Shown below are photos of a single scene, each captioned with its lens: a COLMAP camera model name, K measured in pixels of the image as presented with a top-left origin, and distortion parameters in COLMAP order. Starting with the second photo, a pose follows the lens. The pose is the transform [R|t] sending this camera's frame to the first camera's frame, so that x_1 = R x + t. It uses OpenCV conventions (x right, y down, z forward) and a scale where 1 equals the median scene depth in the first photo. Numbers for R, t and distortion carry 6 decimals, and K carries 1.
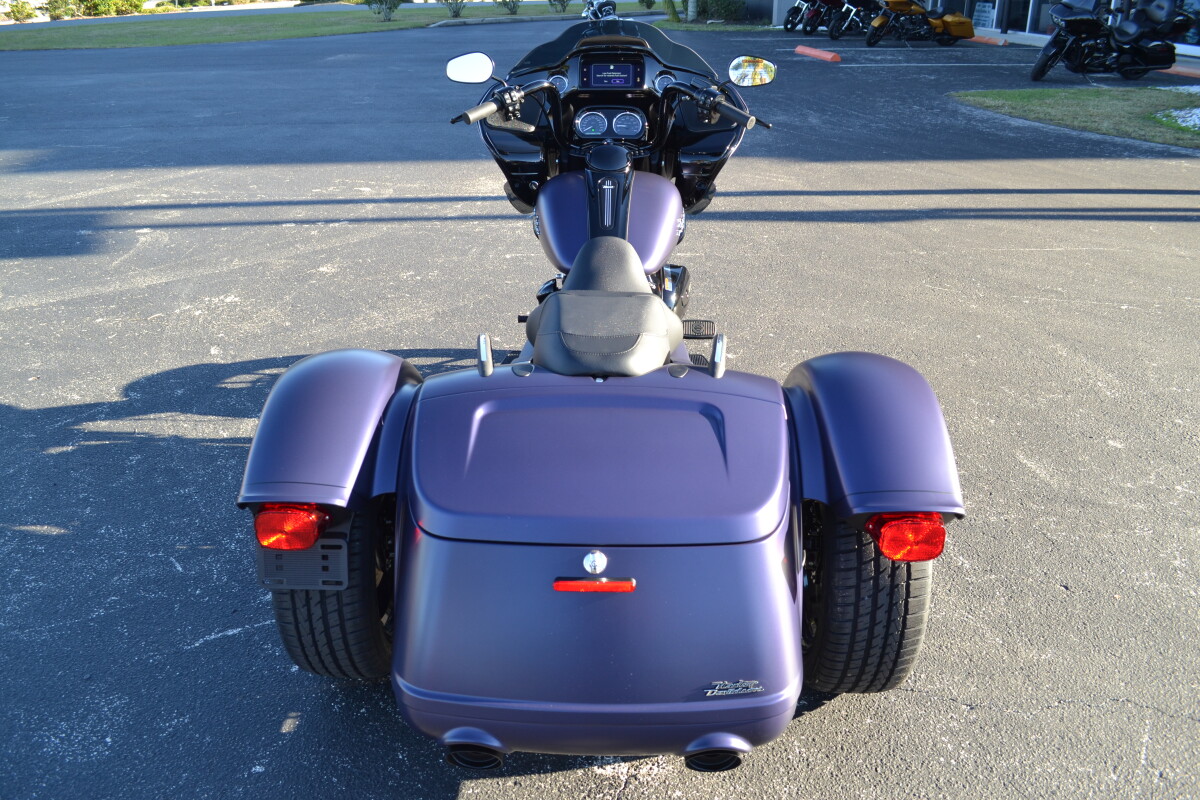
lens RADIAL K [[952.9, 0, 596.0], [0, 952.9, 400.7], [0, 0, 1]] dist [-0.075533, 0.009408]
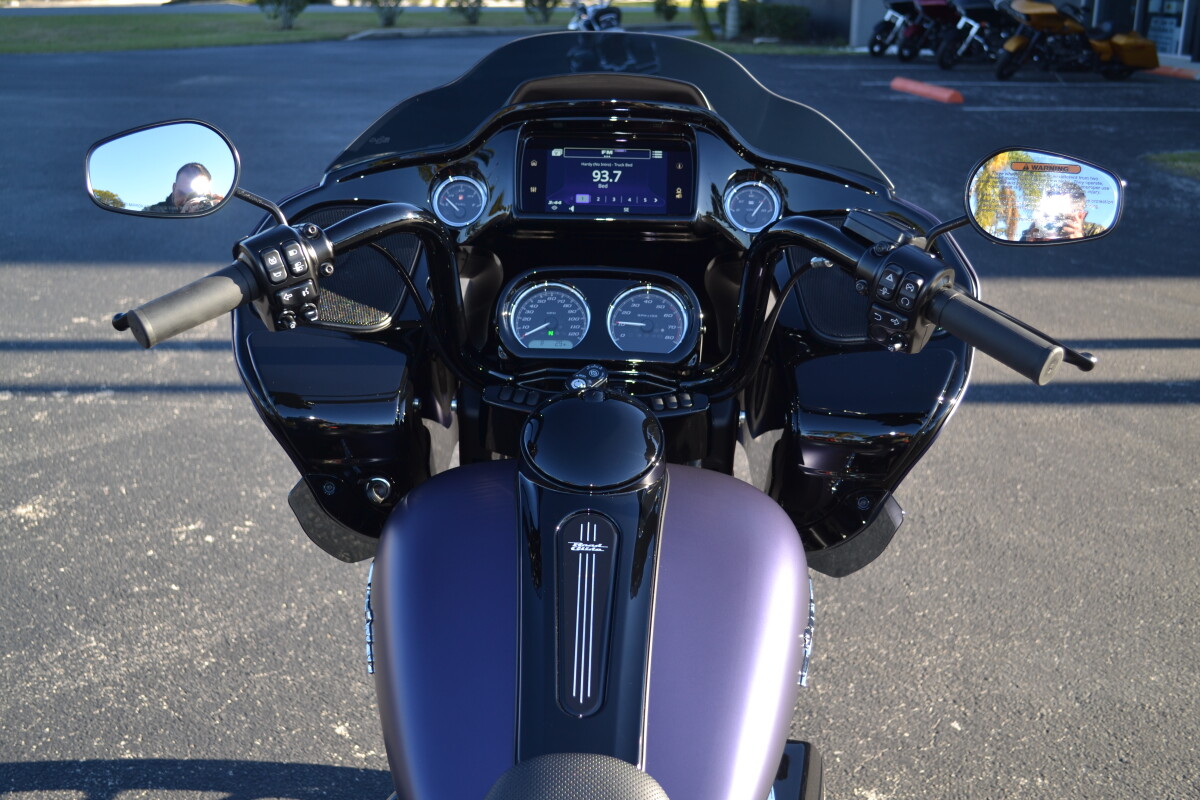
lens RADIAL K [[1317.0, 0, 602.5], [0, 1317.0, 400.0], [0, 0, 1]] dist [-0.038274, 0.000000]
pose [[0.999783, 0.017803, 0.010776, 0.005204], [-0.016469, 0.993426, -0.113287, -0.093289], [-0.012722, 0.113085, 0.993504, 0.232076]]
